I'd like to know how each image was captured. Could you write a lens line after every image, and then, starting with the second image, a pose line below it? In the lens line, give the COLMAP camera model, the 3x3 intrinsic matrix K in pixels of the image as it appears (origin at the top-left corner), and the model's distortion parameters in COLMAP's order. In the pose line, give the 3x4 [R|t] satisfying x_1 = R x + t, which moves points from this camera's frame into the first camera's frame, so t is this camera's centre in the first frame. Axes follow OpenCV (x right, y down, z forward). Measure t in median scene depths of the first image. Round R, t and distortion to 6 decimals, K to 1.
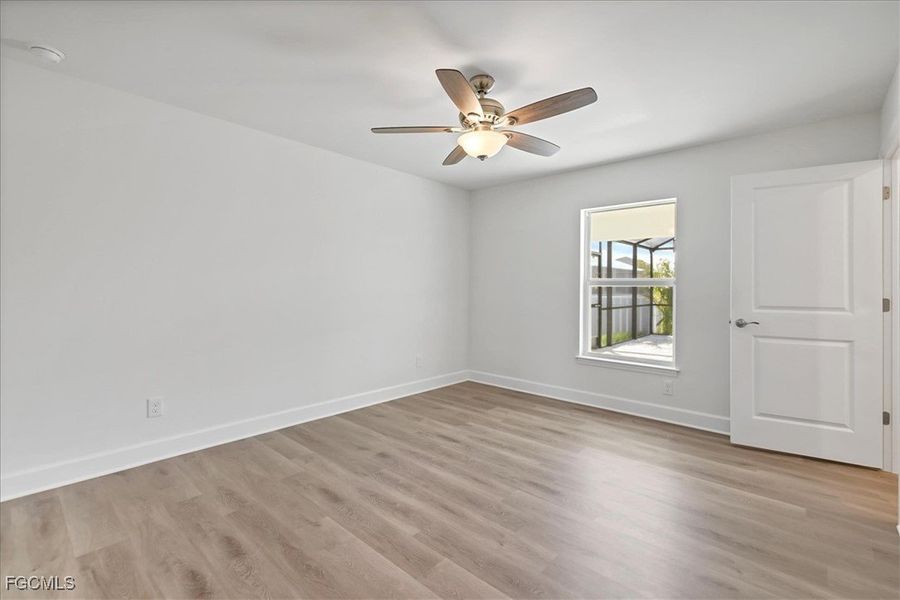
lens RADIAL K [[391.3, 0, 446.4], [0, 391.3, 290.4], [0, 0, 1]] dist [0.001407, -0.000100]
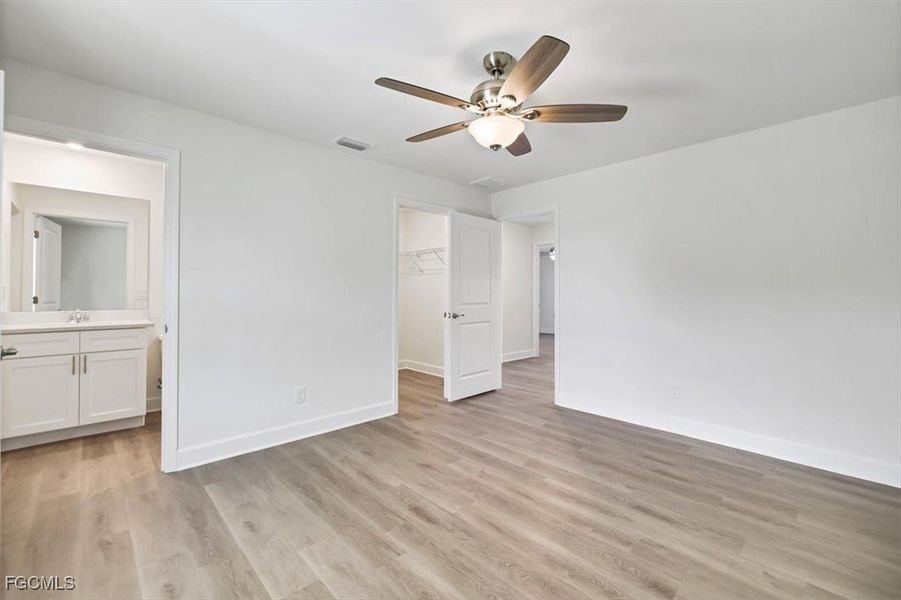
lens RADIAL K [[391.7, 0, 446.9], [0, 391.7, 290.4], [0, 0, 1]] dist [0.001407, -0.000100]
pose [[-0.996930, -0.013523, 0.077123, 0.139513], [-0.013307, 0.999906, 0.003308, -0.016961], [-0.077160, 0.002271, -0.997016, 2.023017]]
